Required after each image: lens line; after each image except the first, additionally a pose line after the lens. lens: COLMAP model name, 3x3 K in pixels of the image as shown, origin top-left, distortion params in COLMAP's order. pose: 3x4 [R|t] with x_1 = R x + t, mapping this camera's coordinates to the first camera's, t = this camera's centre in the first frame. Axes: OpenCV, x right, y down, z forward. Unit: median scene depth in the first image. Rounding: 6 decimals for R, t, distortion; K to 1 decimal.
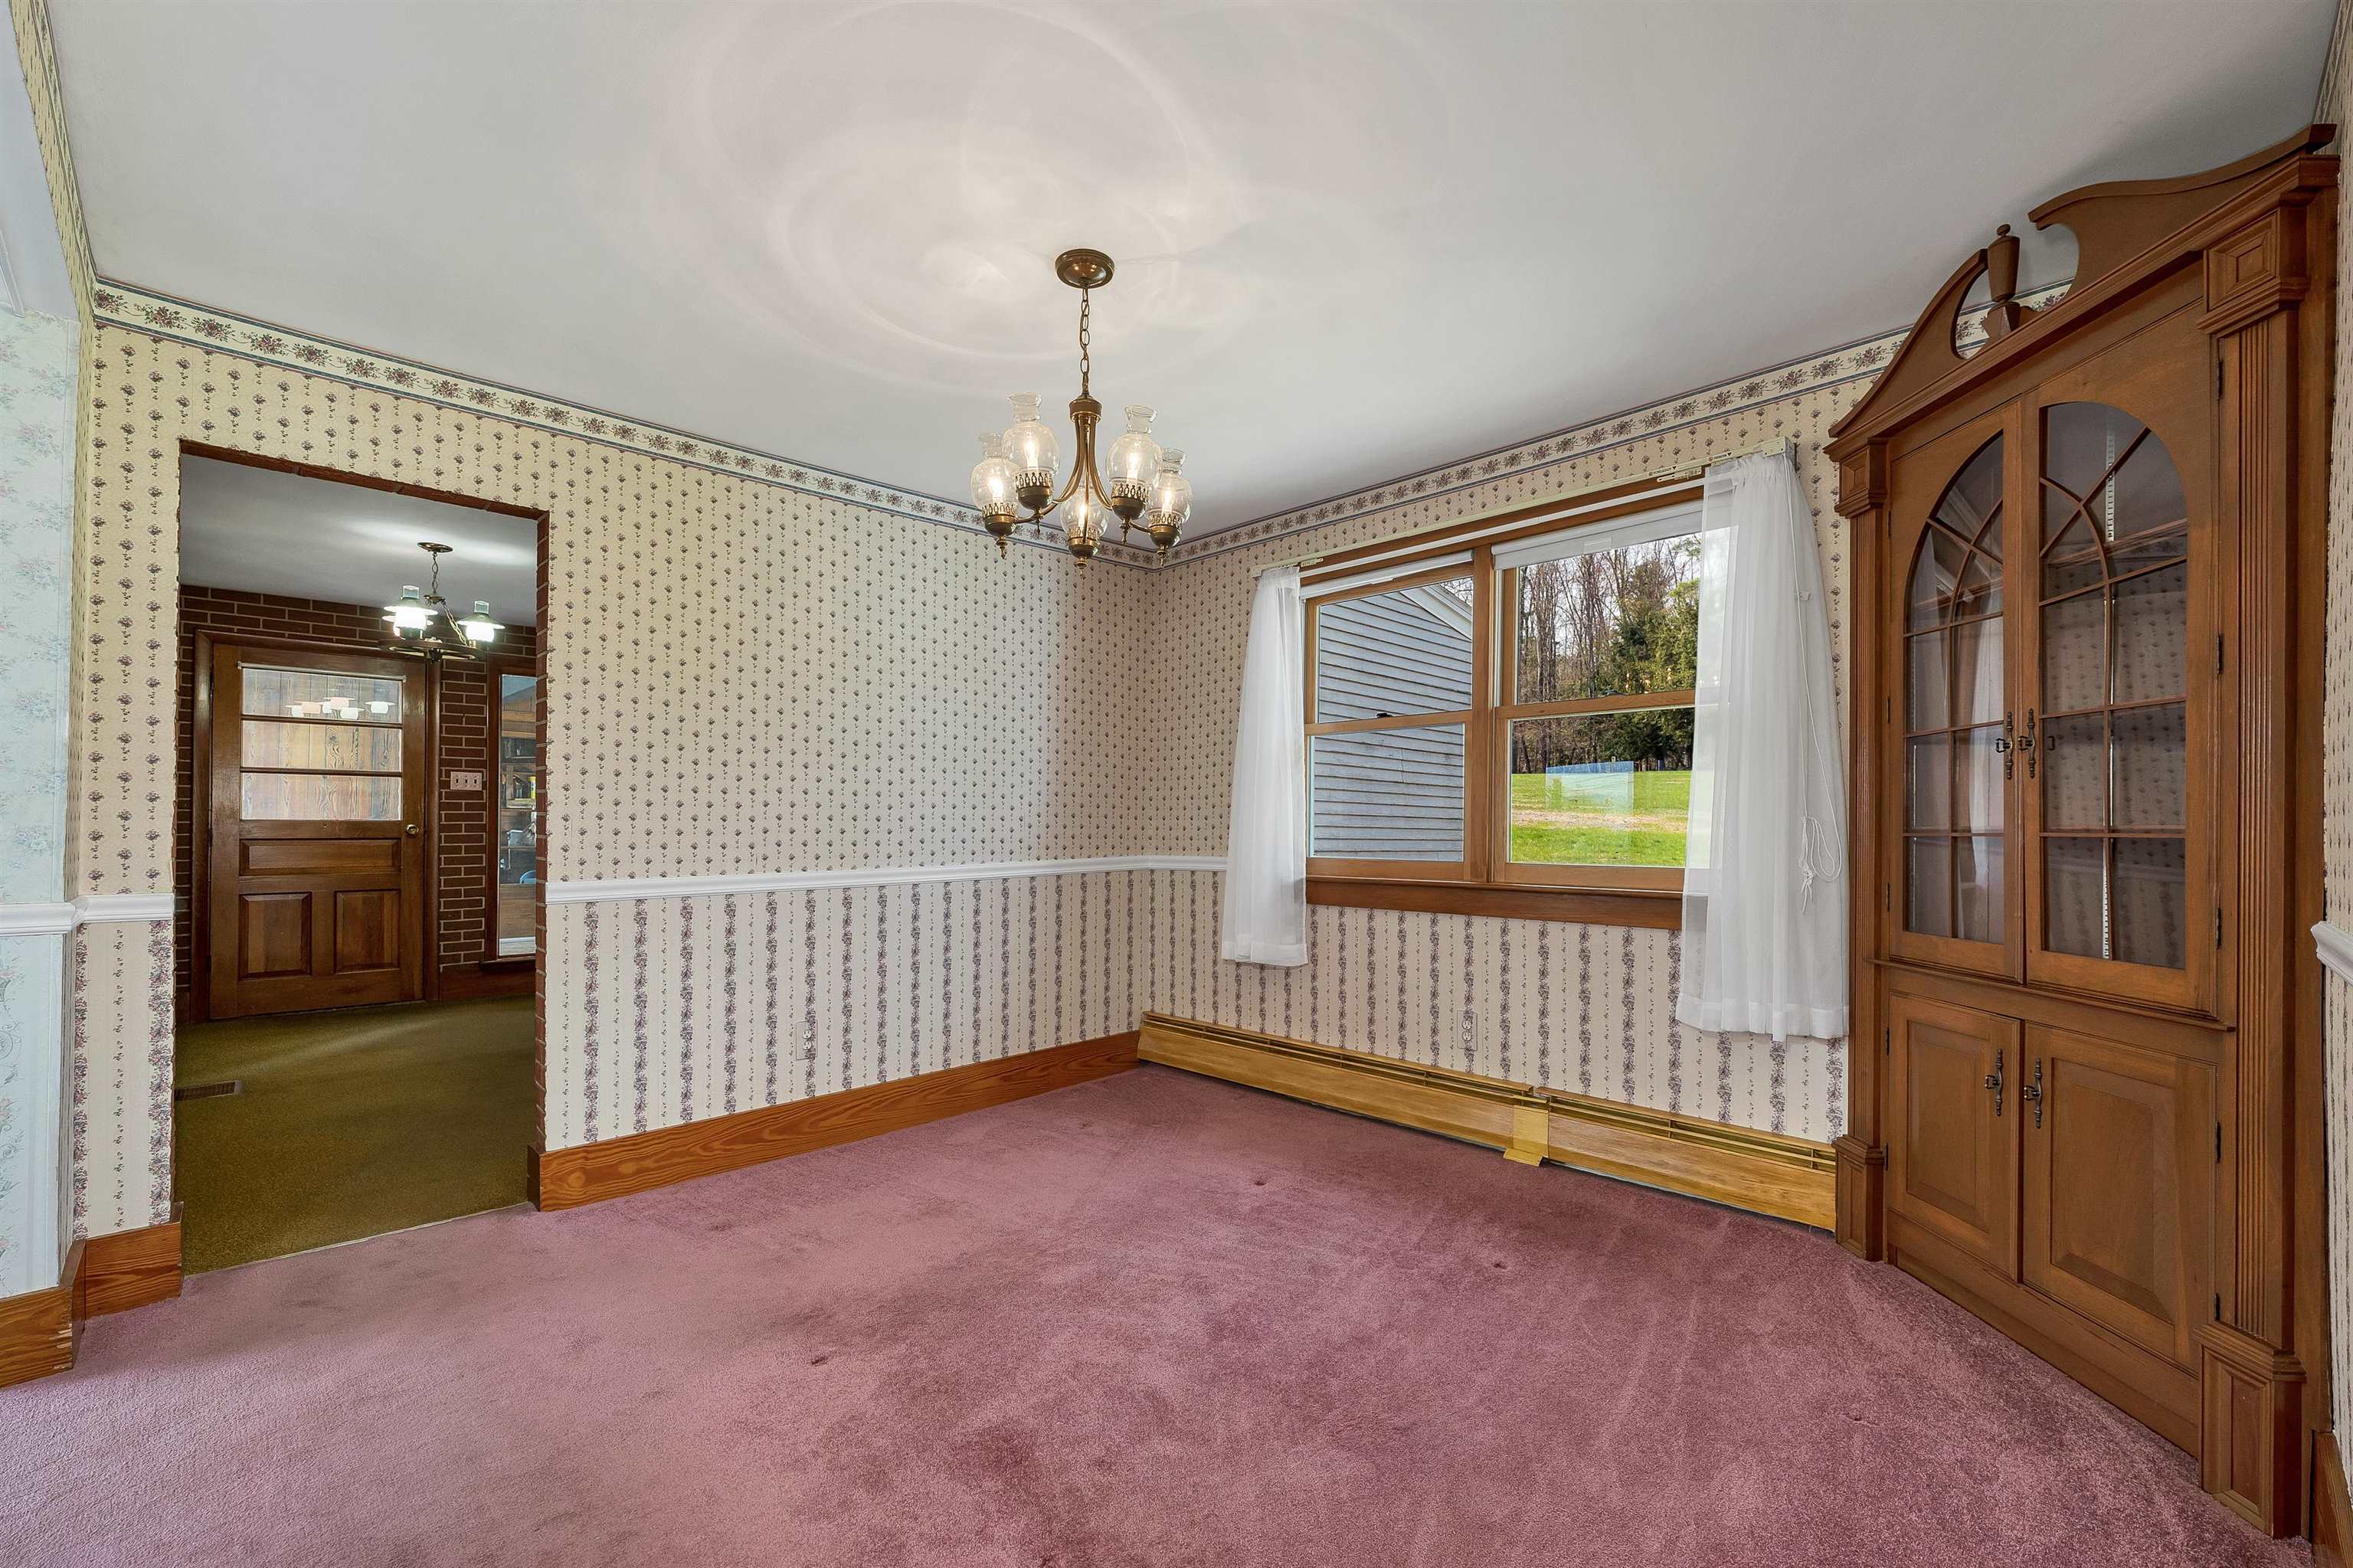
lens RADIAL K [[984.9, 0, 1173.5], [0, 984.9, 819.6], [0, 0, 1]] dist [-0.003358, -0.000861]
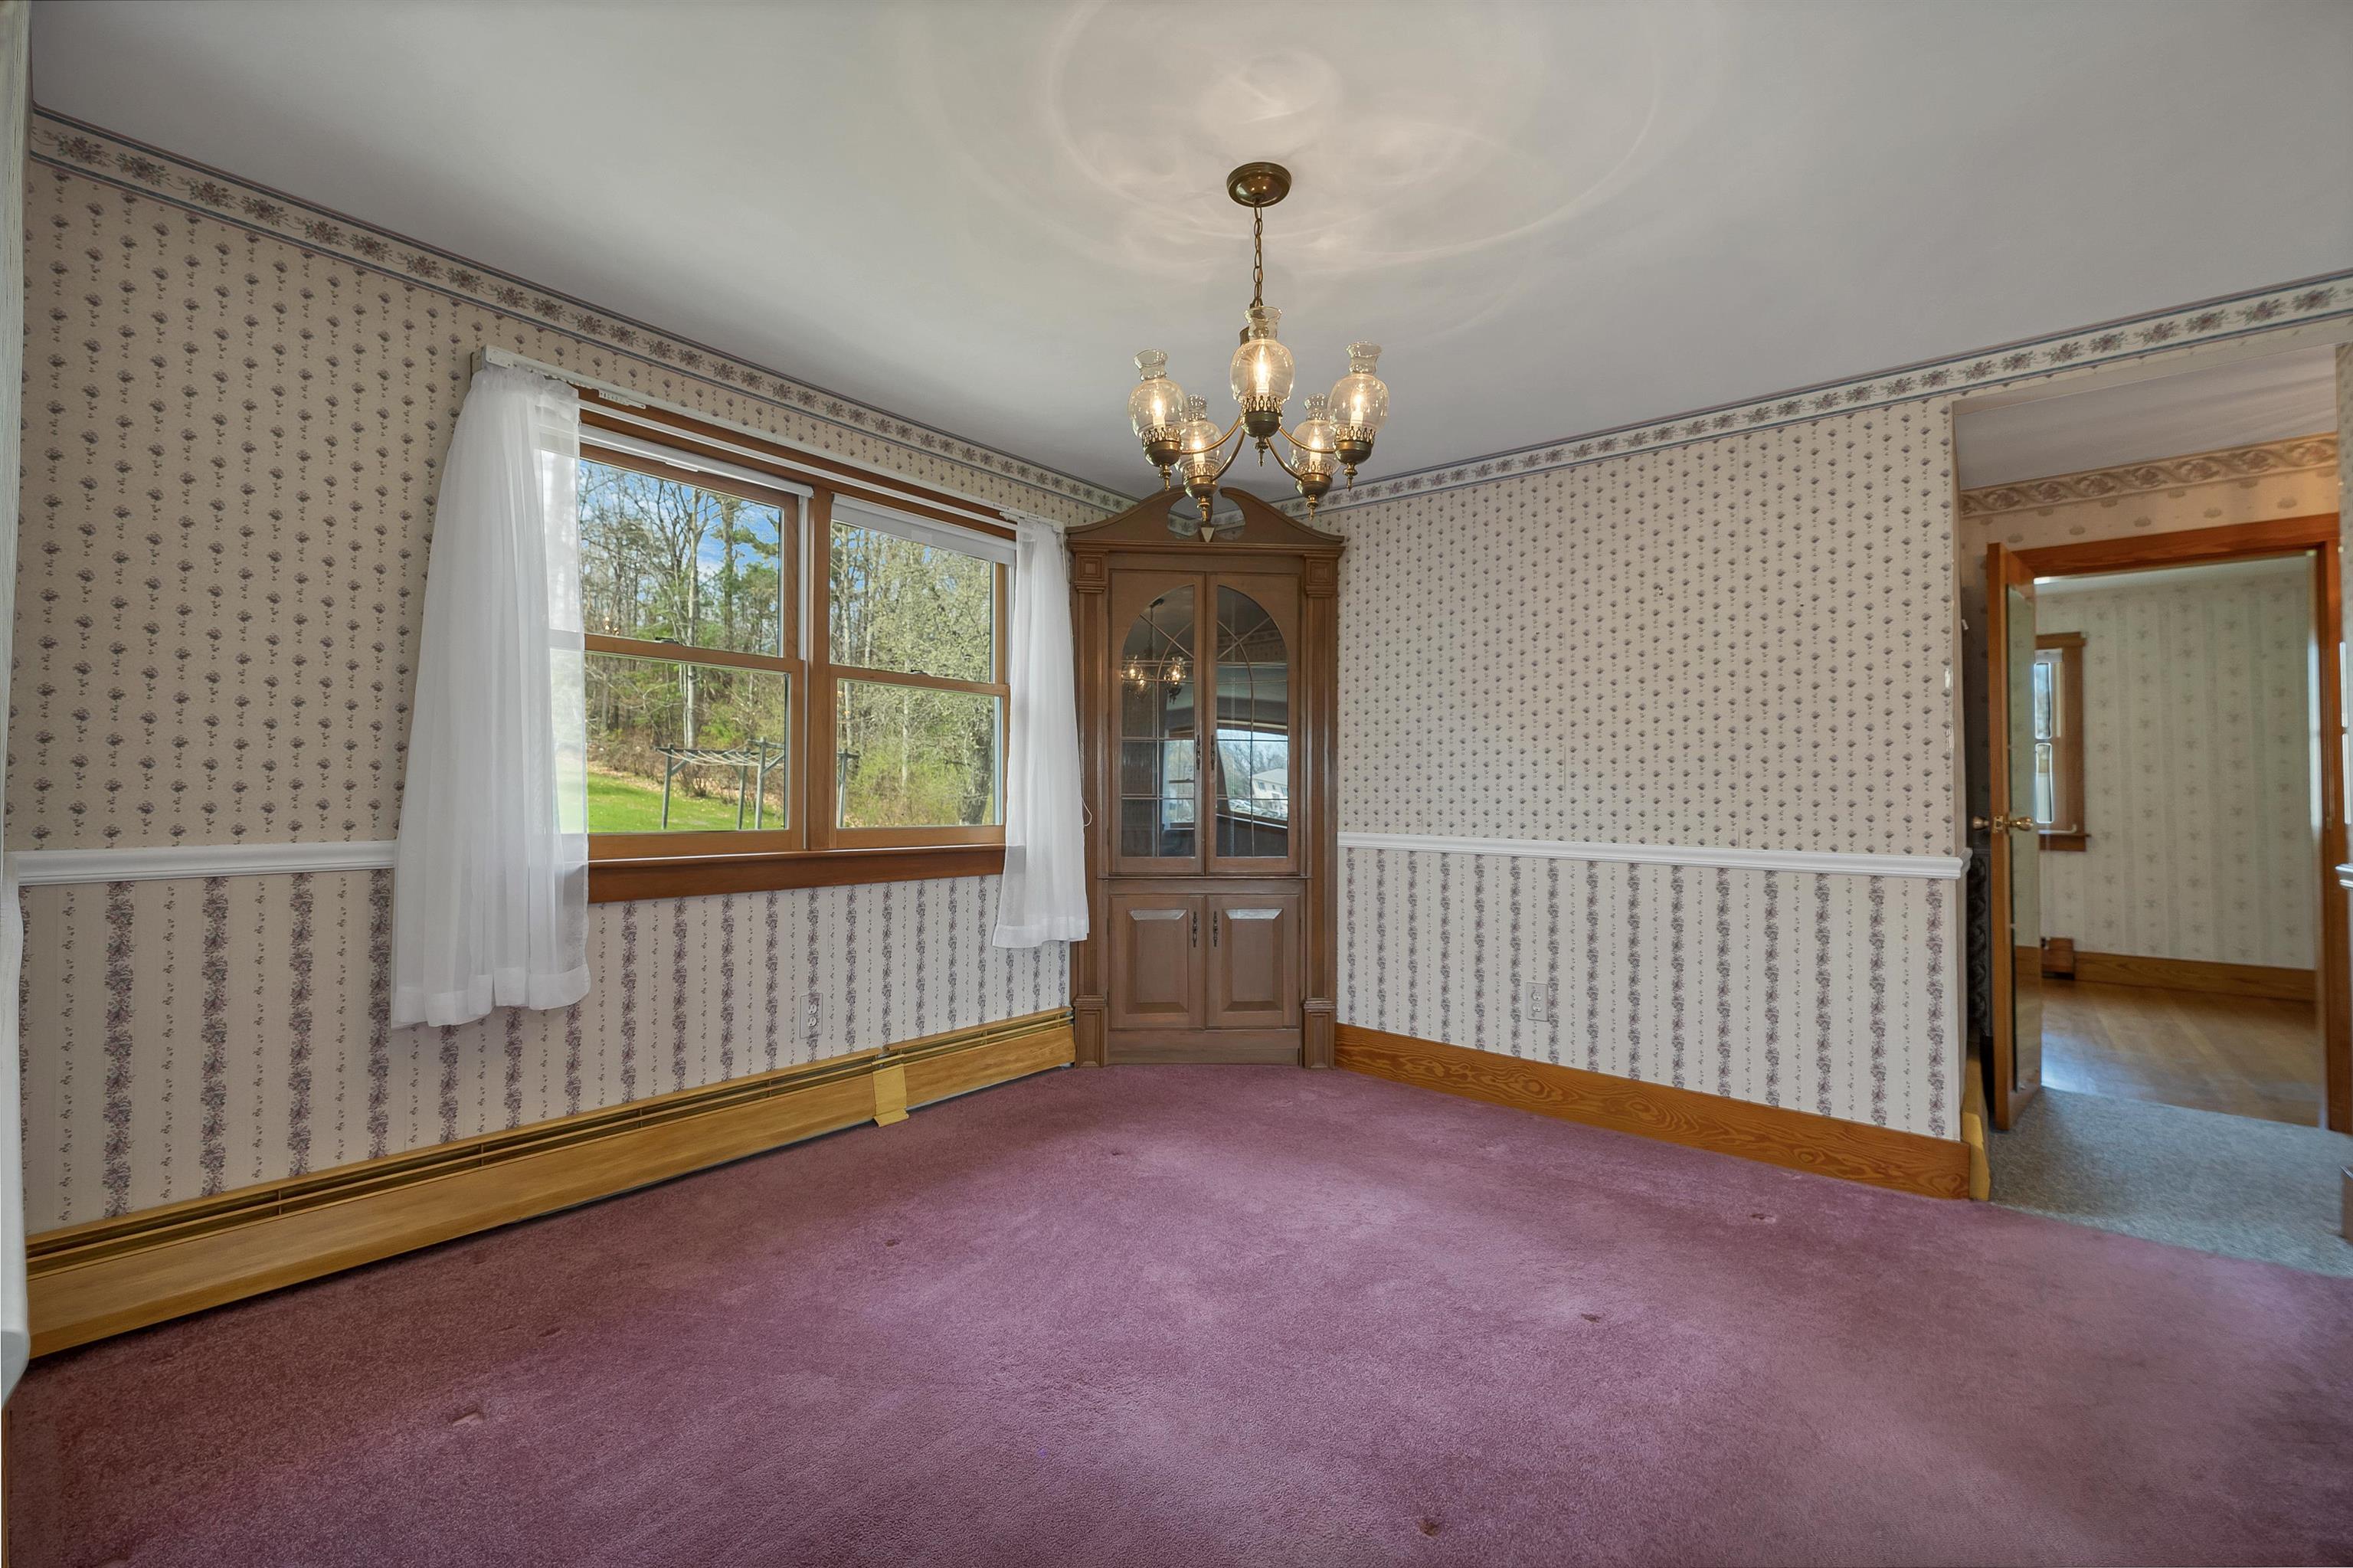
lens RADIAL K [[973.1, 0, 1177.5], [0, 973.1, 783.4], [0, 0, 1]] dist [0.003060, -0.000091]
pose [[-0.102909, 0.011667, 0.994622, -0.650814], [-0.018972, 0.999726, -0.013690, 0.006211], [-0.994510, -0.020278, -0.102660, 0.781746]]
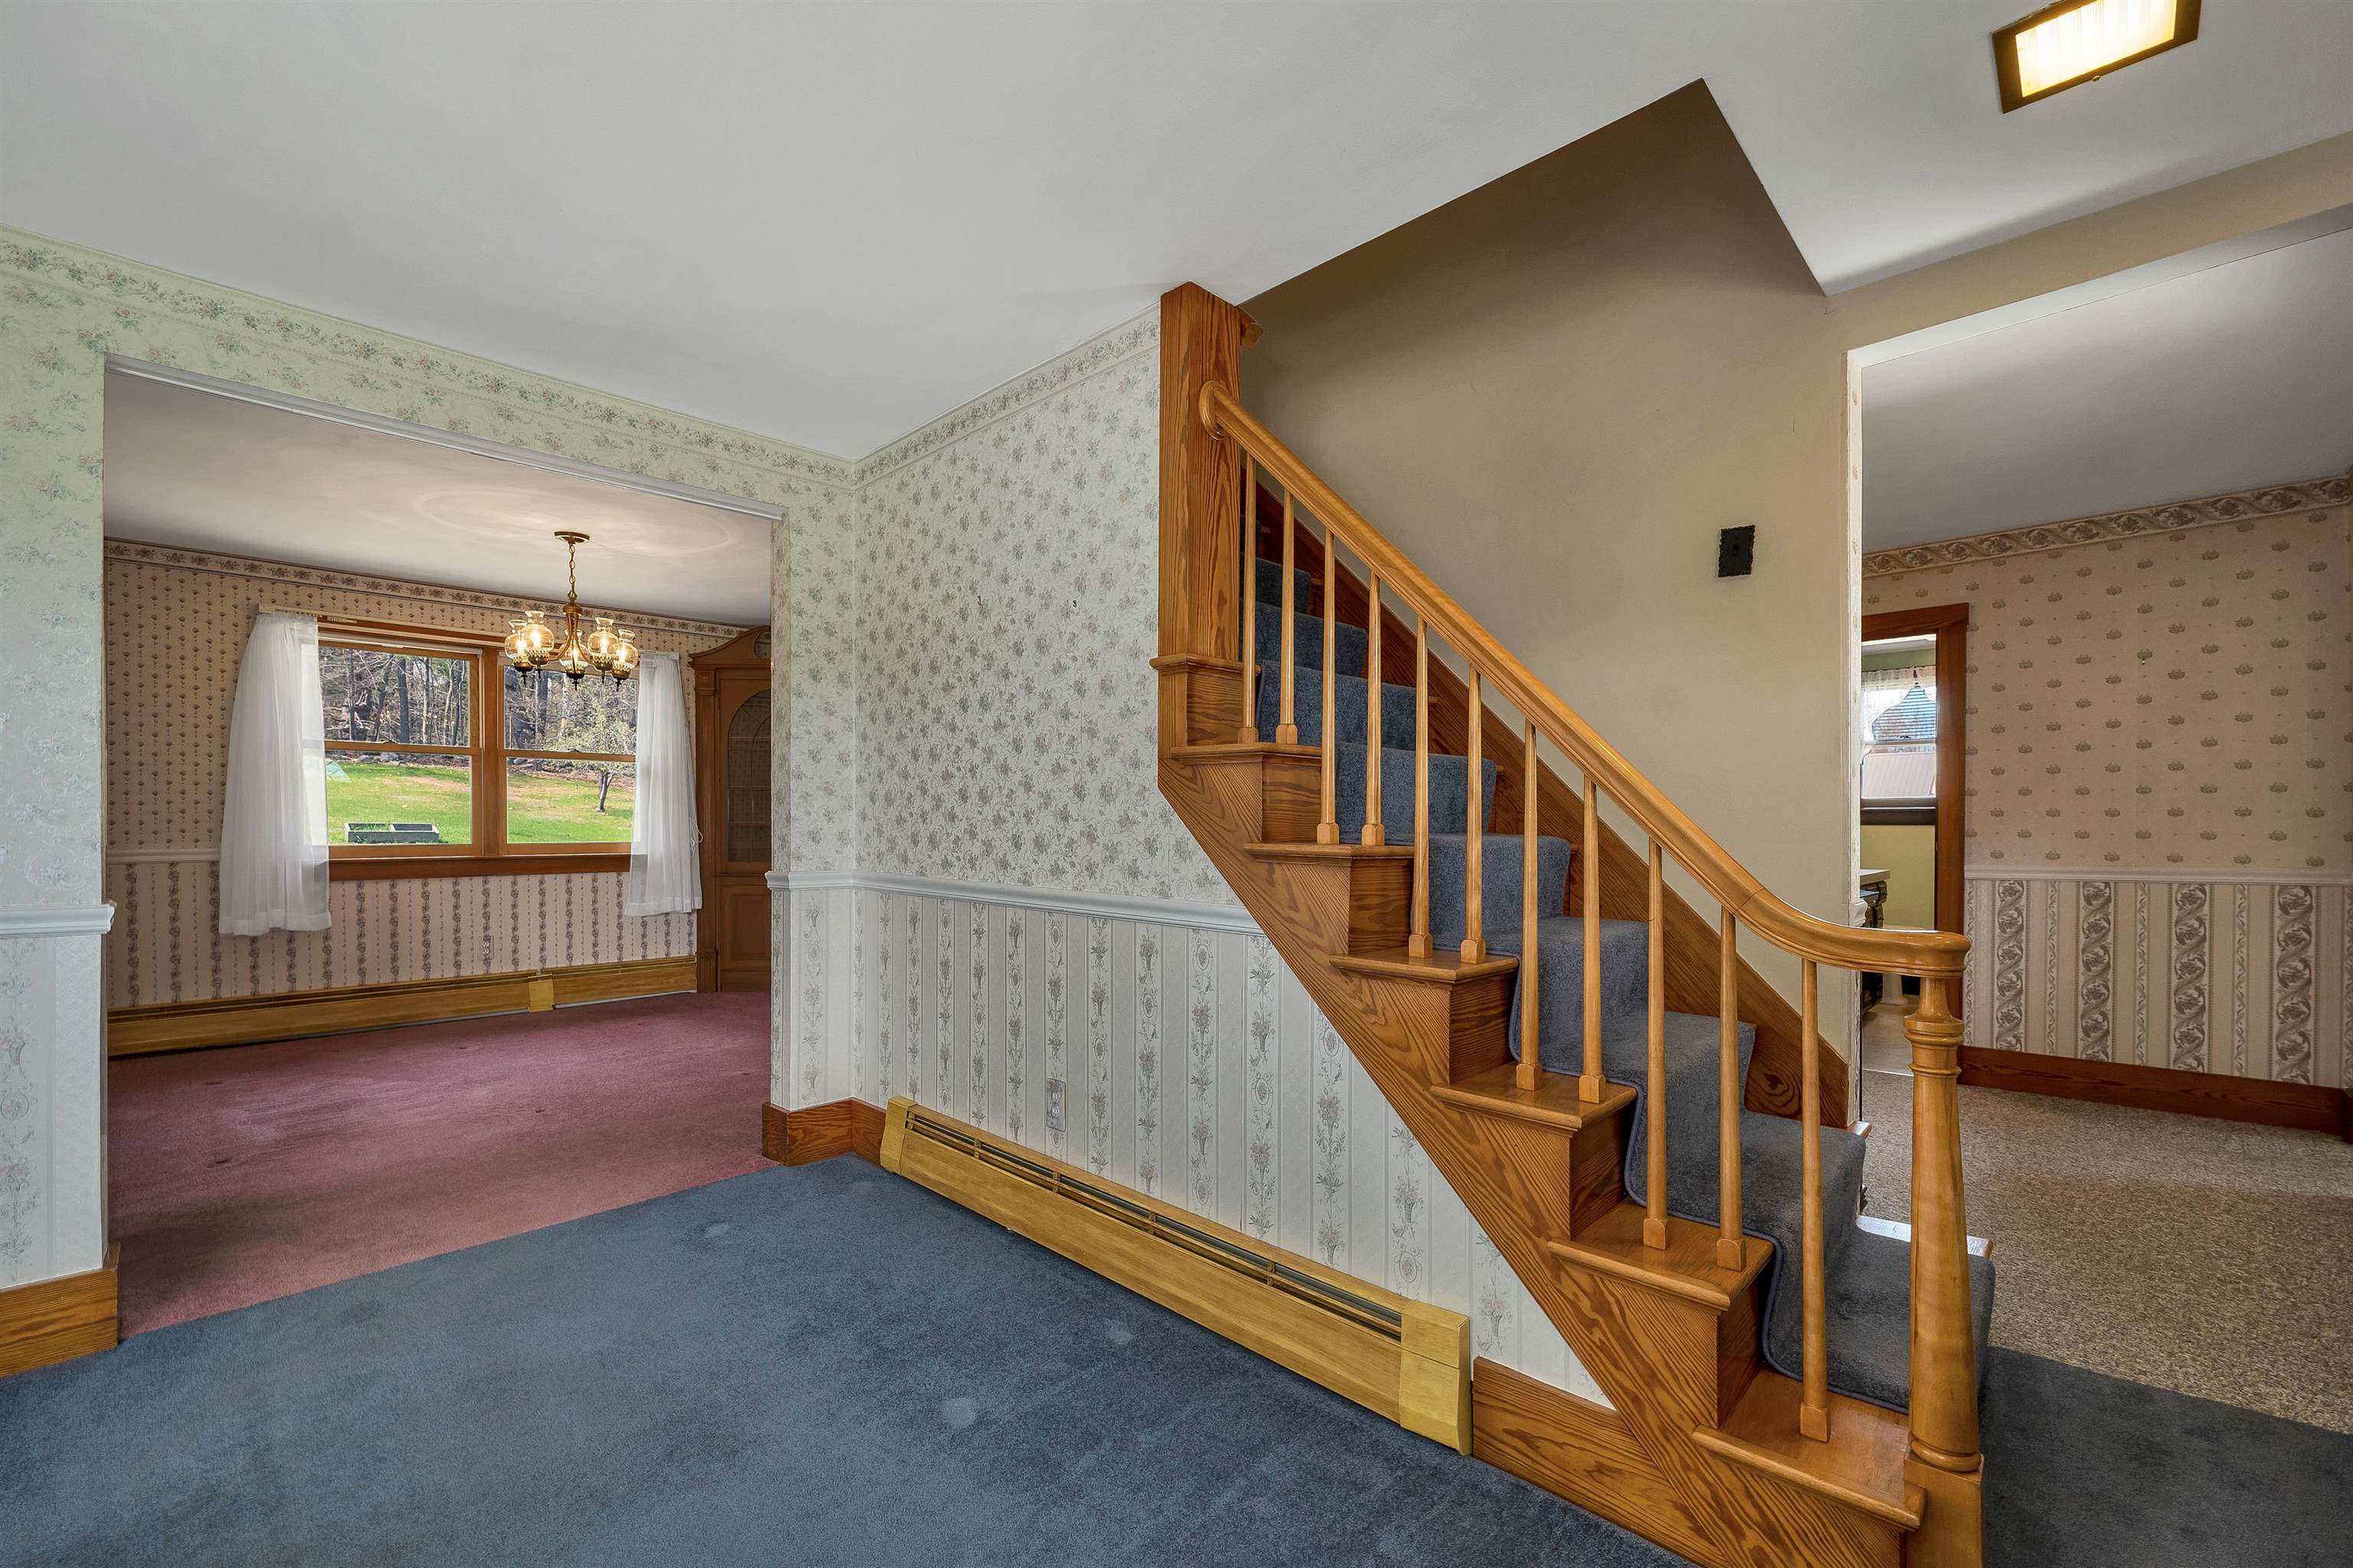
lens RADIAL K [[986.8, 0, 1192.9], [0, 986.8, 830.3], [0, 0, 1]] dist [0.001696, 0.000864]
pose [[-0.031064, -0.011632, 0.999450, -1.395328], [-0.013066, 0.999852, 0.011231, -0.012336], [-0.999432, -0.012710, -0.031211, -0.111070]]
